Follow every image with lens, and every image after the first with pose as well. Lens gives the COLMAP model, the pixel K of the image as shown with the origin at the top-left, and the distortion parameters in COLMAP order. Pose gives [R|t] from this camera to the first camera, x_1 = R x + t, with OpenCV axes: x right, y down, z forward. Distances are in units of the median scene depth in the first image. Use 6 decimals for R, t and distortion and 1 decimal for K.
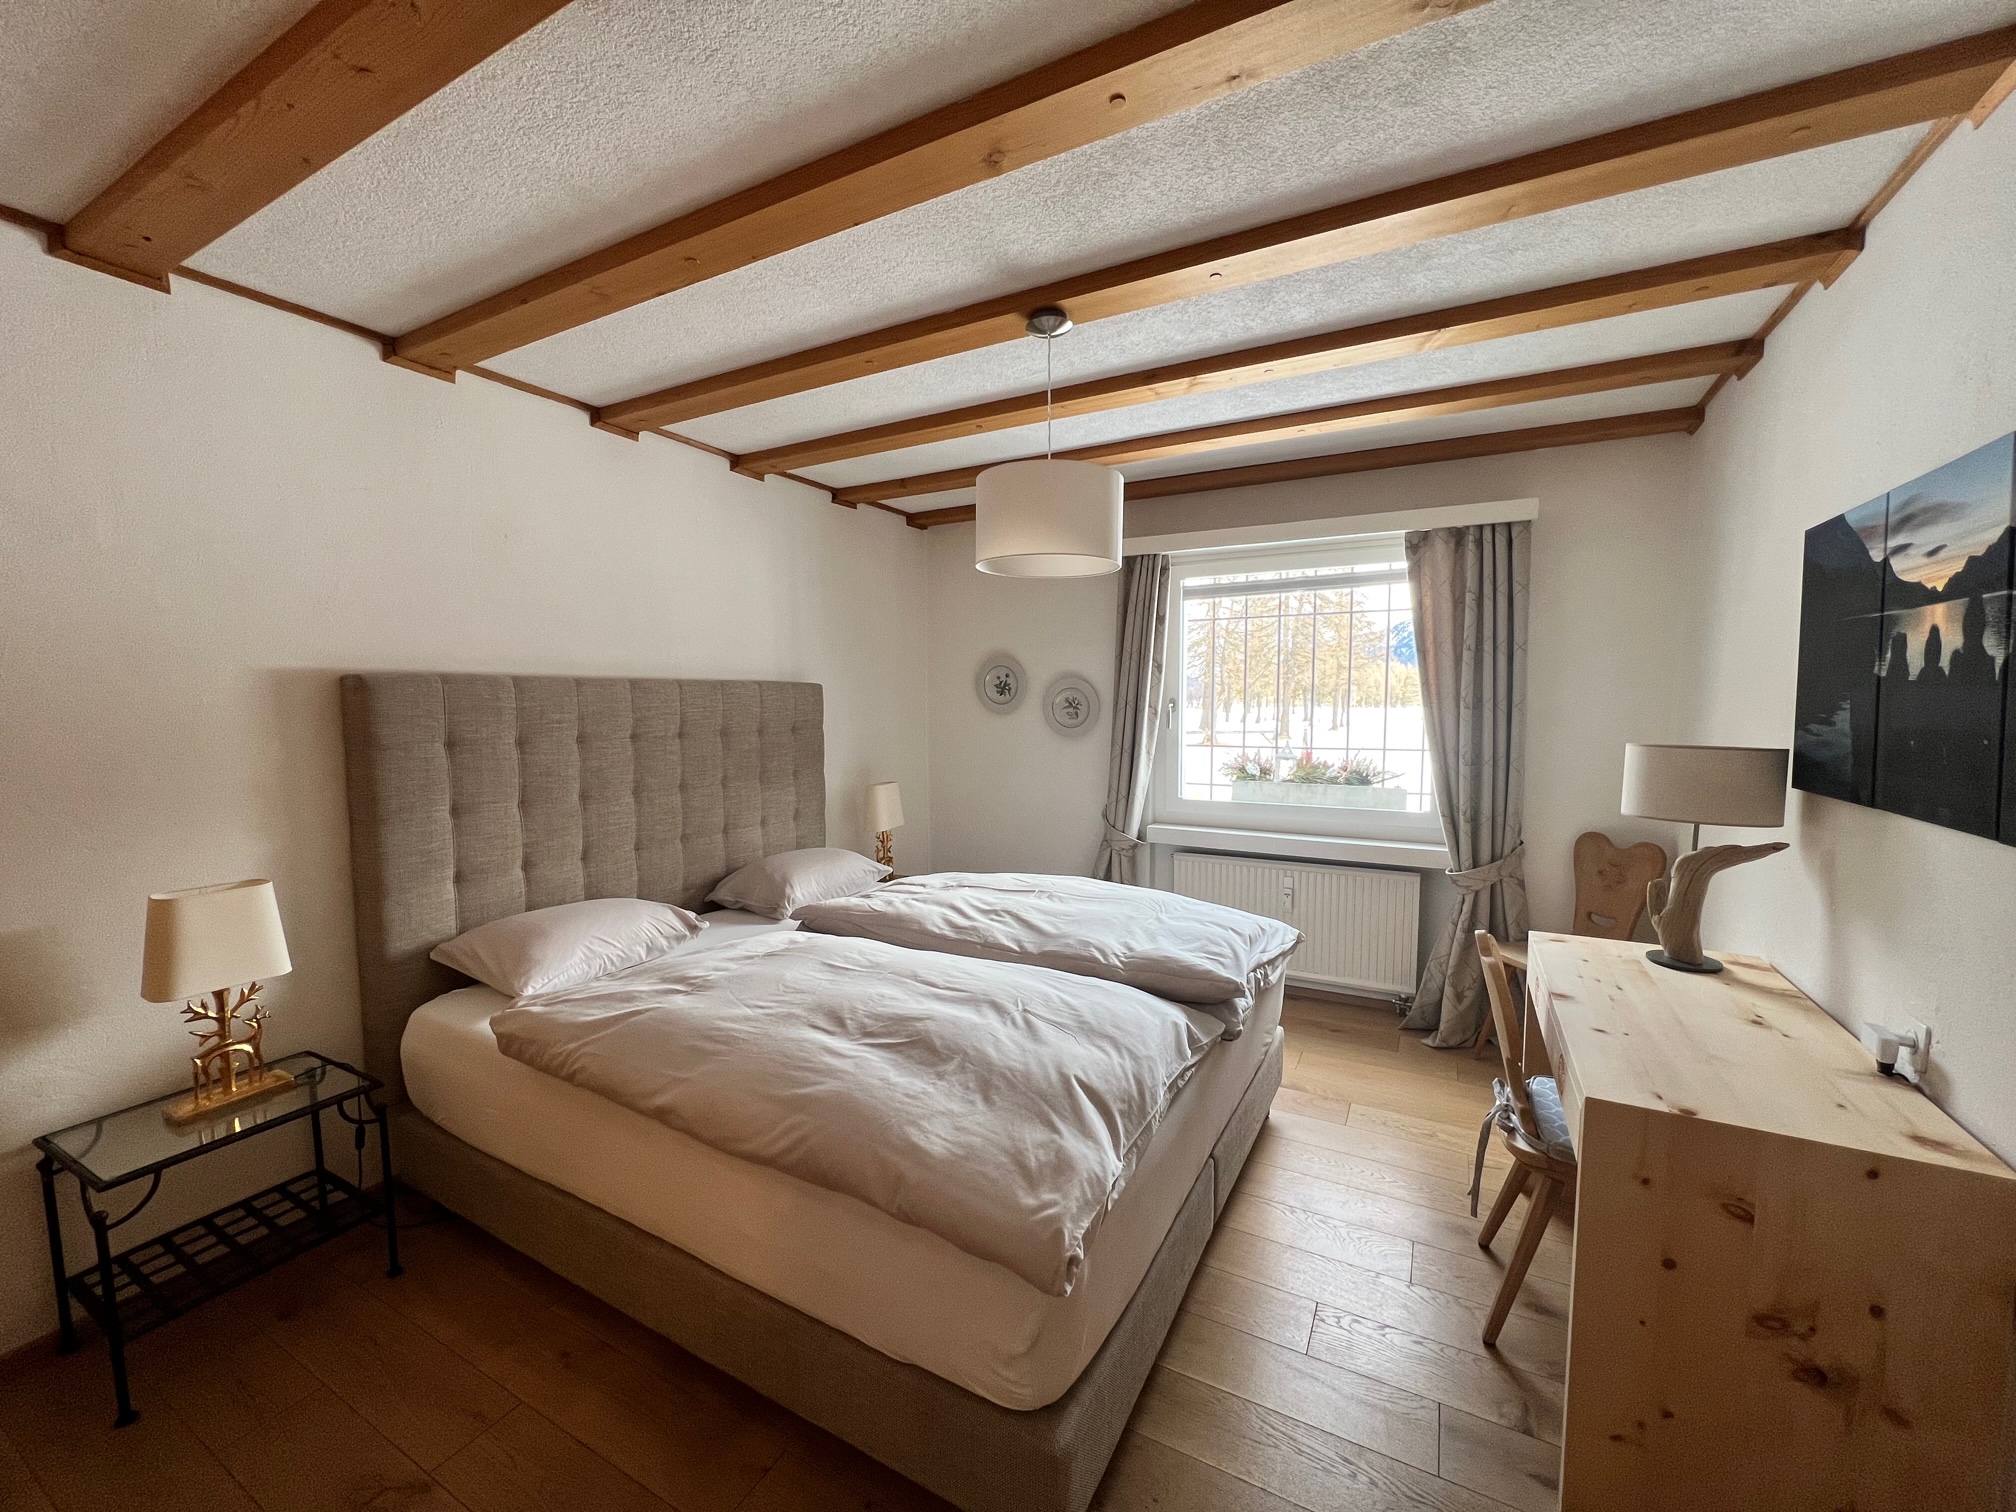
lens RADIAL K [[807.3, 0, 1008.1], [0, 807.3, 761.9], [0, 0, 1]] dist [-0.001142, -0.000621]
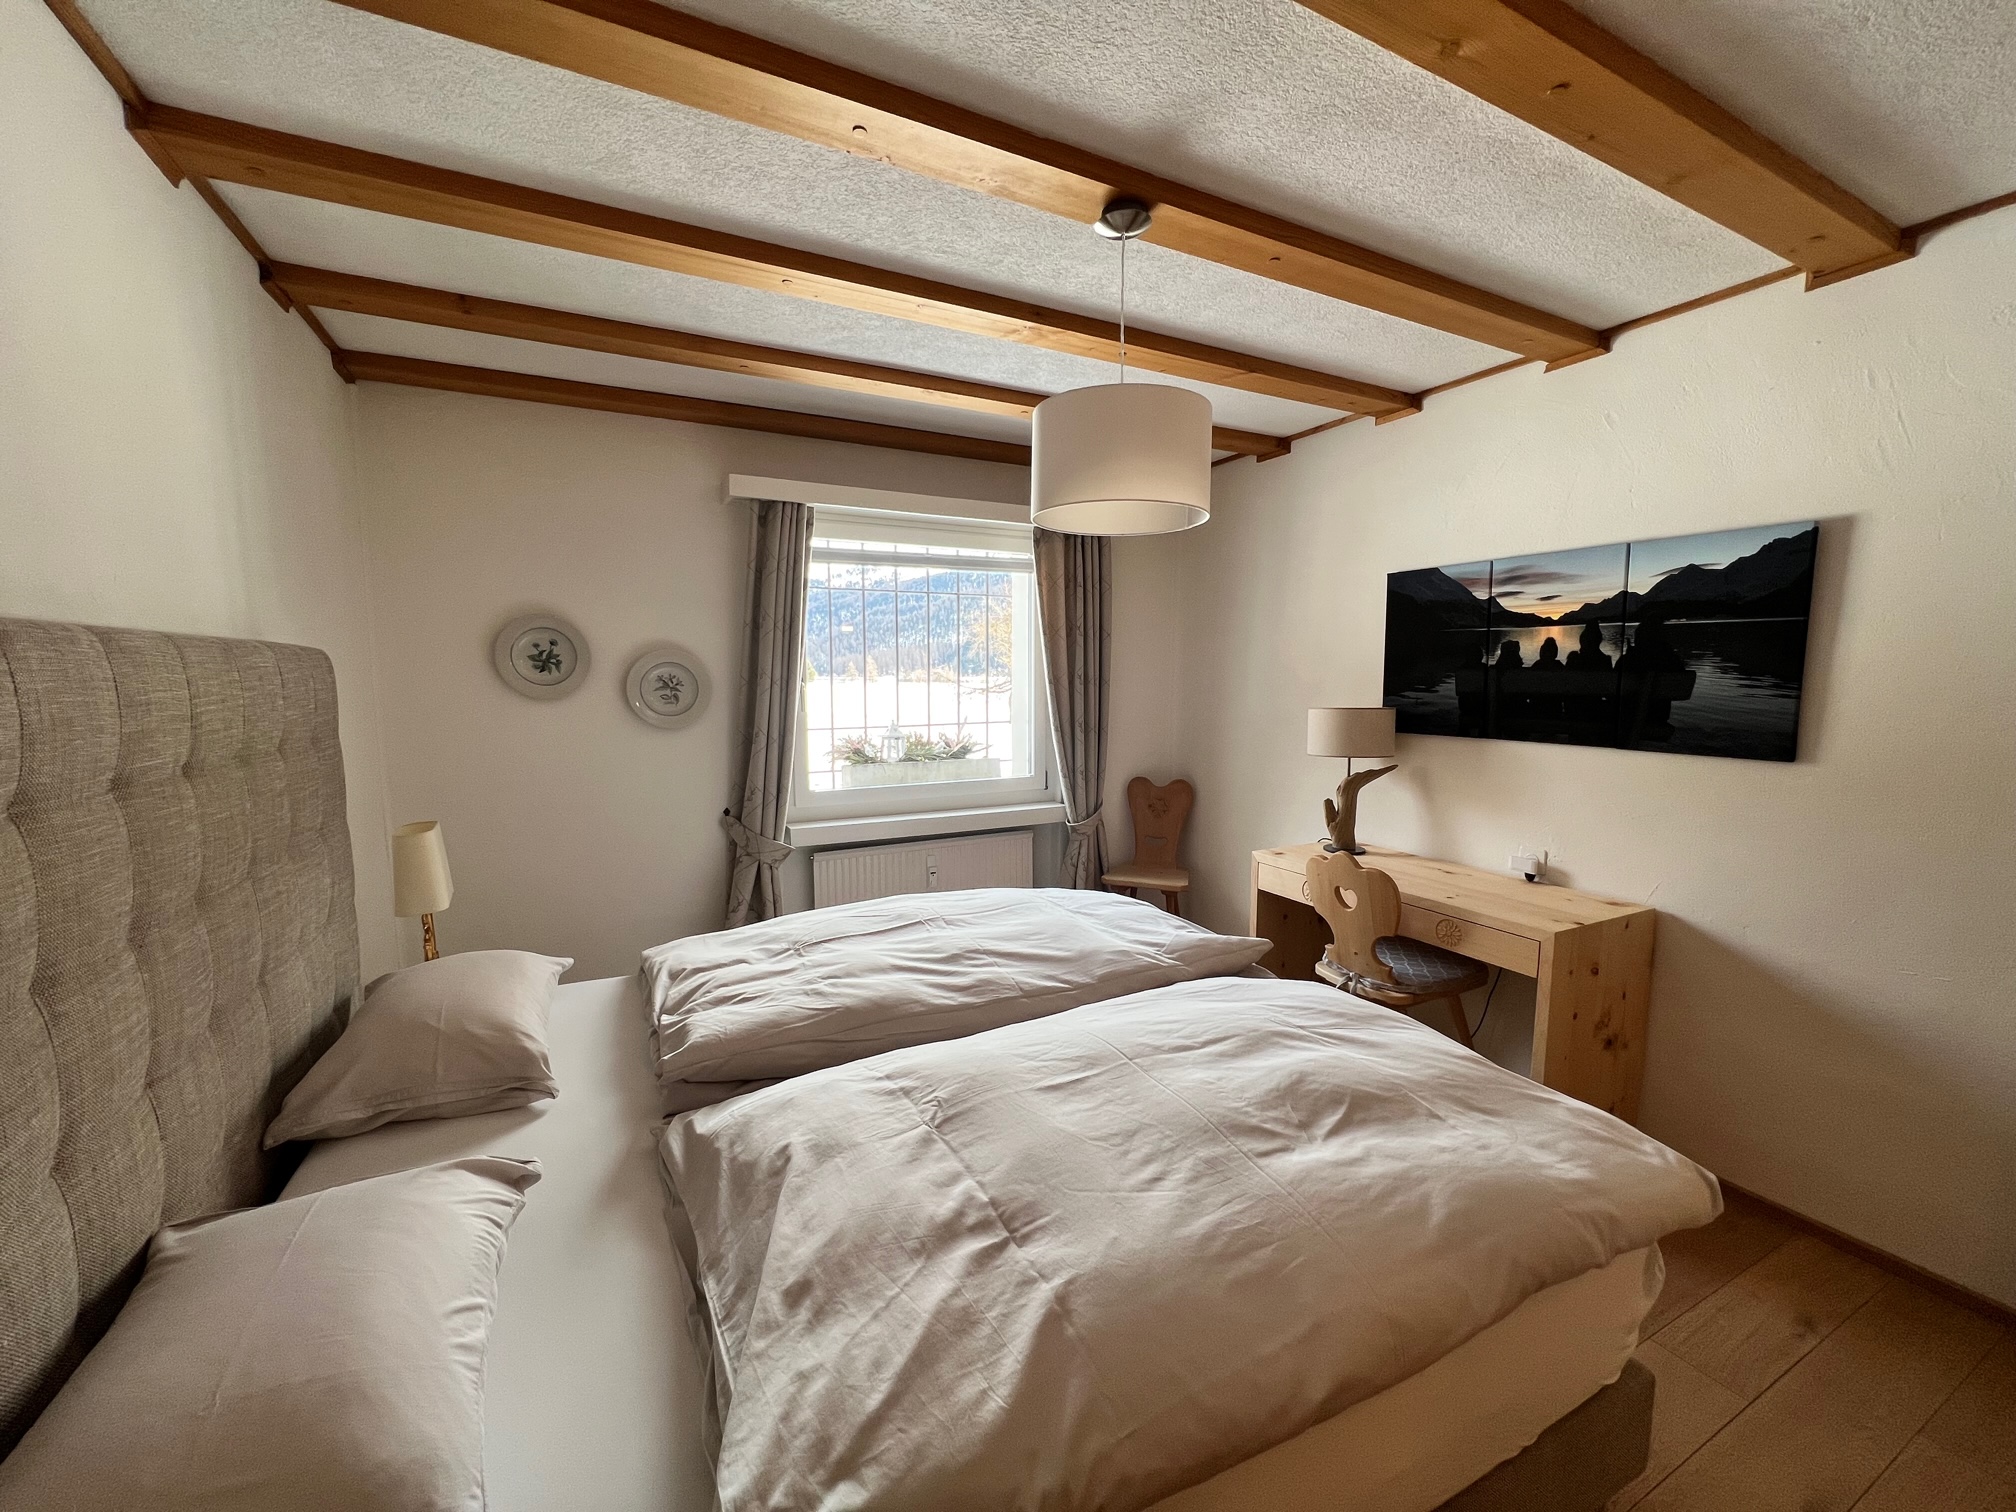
lens RADIAL K [[807.3, 0, 1008.1], [0, 807.3, 761.9], [0, 0, 1]] dist [-0.001142, -0.000621]
pose [[0.561271, -0.088166, 0.822922, -0.681463], [0.065048, 0.995933, 0.062336, -0.048492], [-0.825072, 0.018542, 0.564724, 0.591799]]
